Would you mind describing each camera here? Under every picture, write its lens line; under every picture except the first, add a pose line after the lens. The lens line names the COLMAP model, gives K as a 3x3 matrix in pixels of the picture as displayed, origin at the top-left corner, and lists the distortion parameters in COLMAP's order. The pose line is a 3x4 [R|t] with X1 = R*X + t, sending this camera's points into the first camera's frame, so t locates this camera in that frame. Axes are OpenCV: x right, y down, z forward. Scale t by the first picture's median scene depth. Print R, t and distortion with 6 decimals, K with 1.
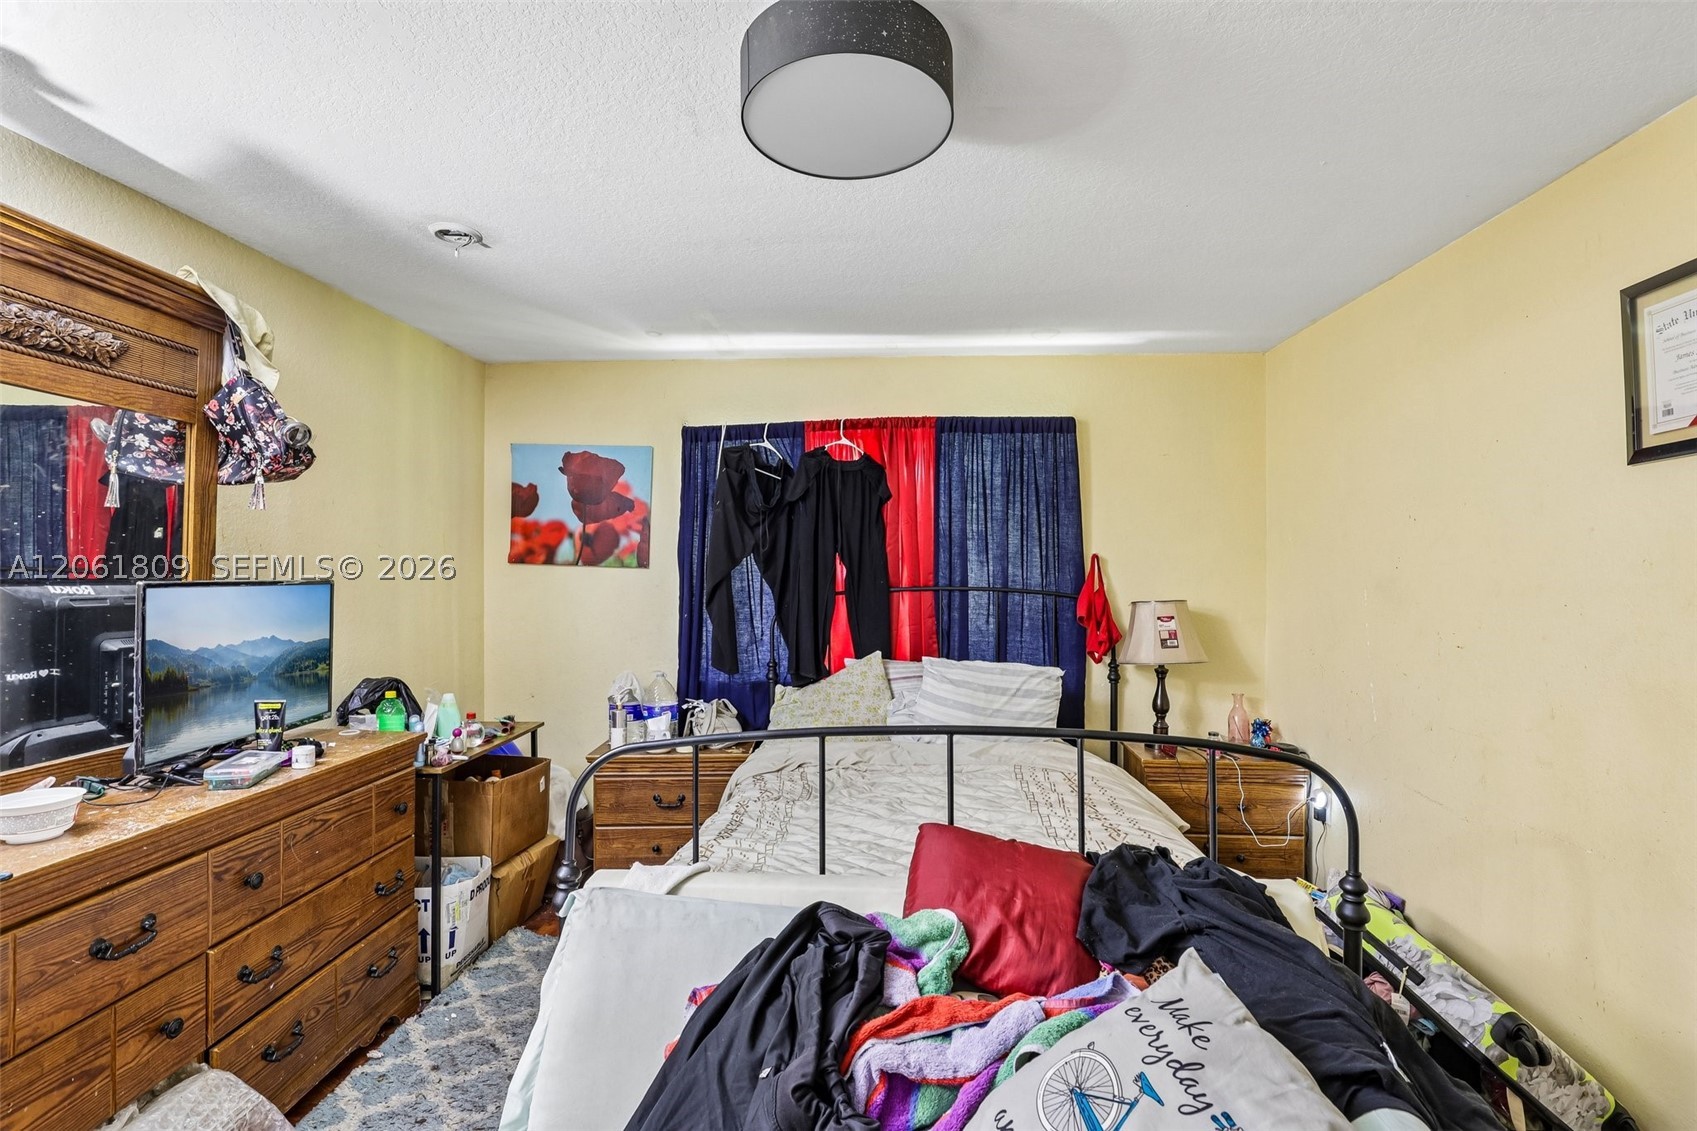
lens RADIAL K [[783.3, 0, 858.3], [0, 783.3, 570.8], [0, 0, 1]] dist [-0.036978, 0.009975]
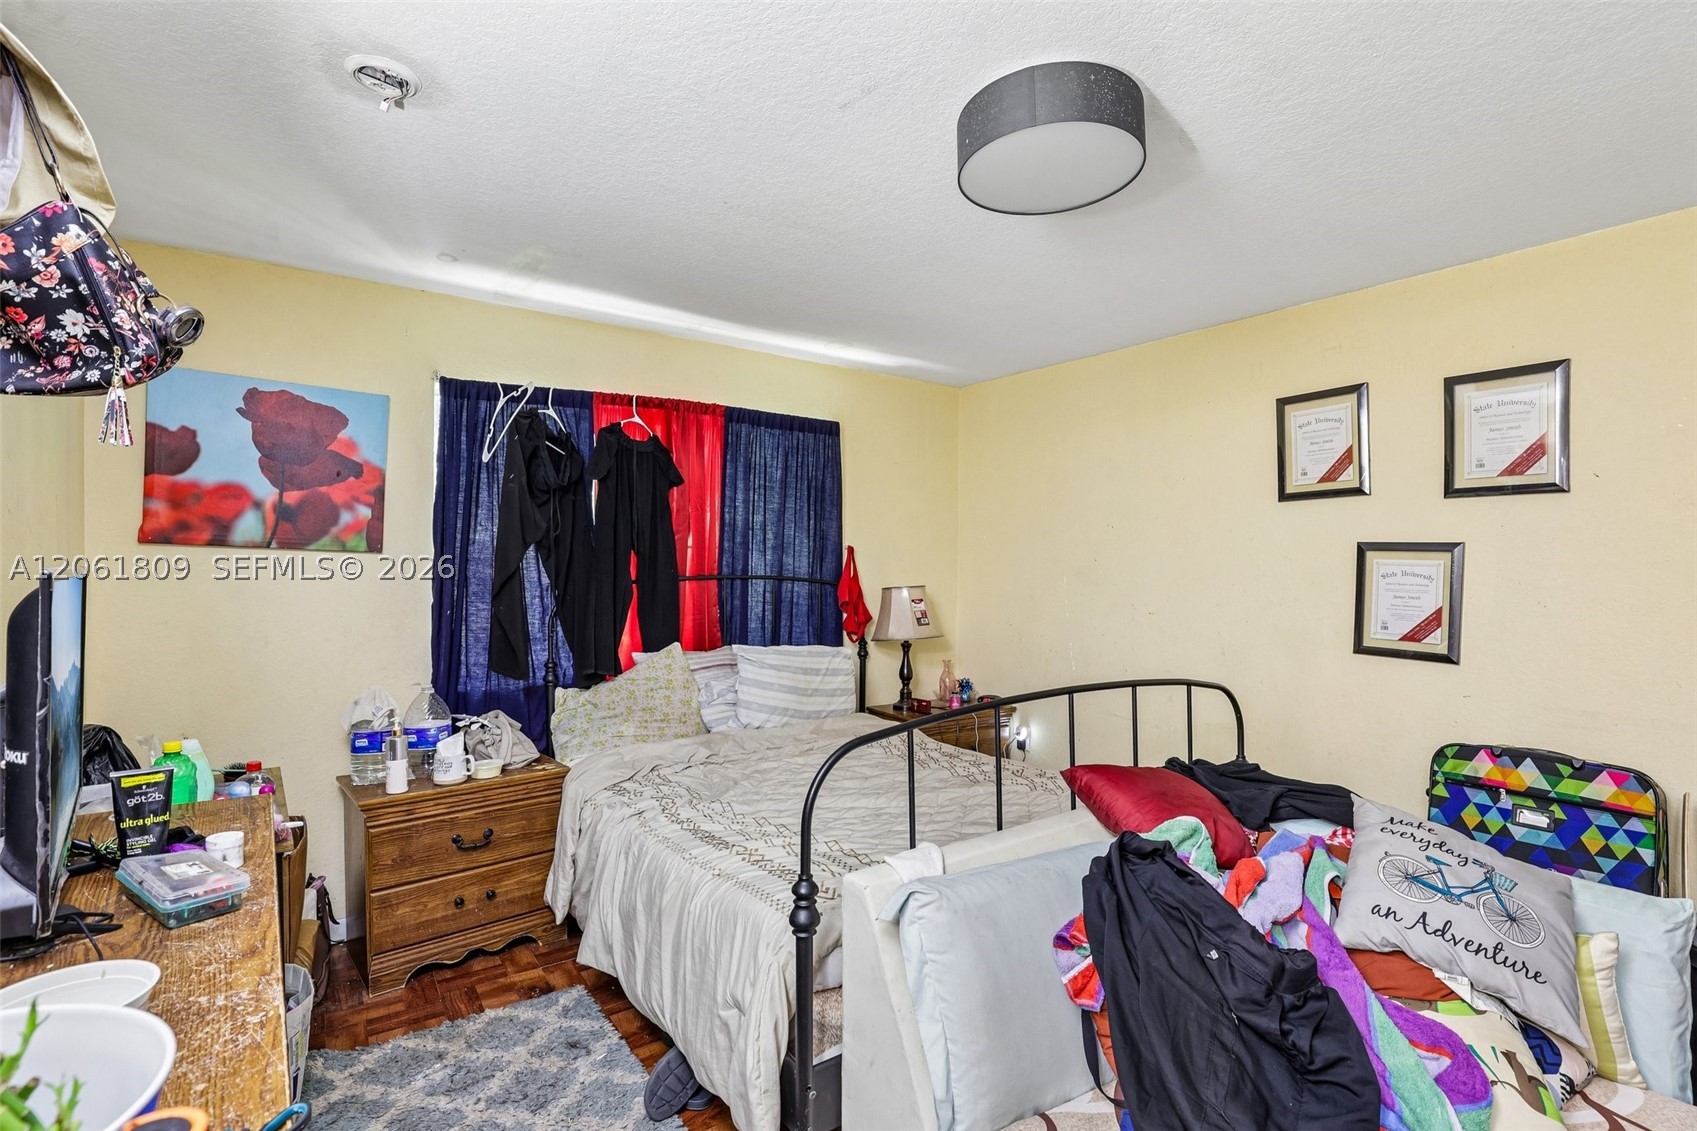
lens RADIAL K [[783.3, 0, 858.3], [0, 783.3, 570.8], [0, 0, 1]] dist [-0.036978, 0.009975]
pose [[0.778579, -0.000530, 0.627547, -0.394842], [-0.007501, 0.999920, 0.010150, 0.003048], [-0.627502, -0.012610, 0.778513, 0.110726]]
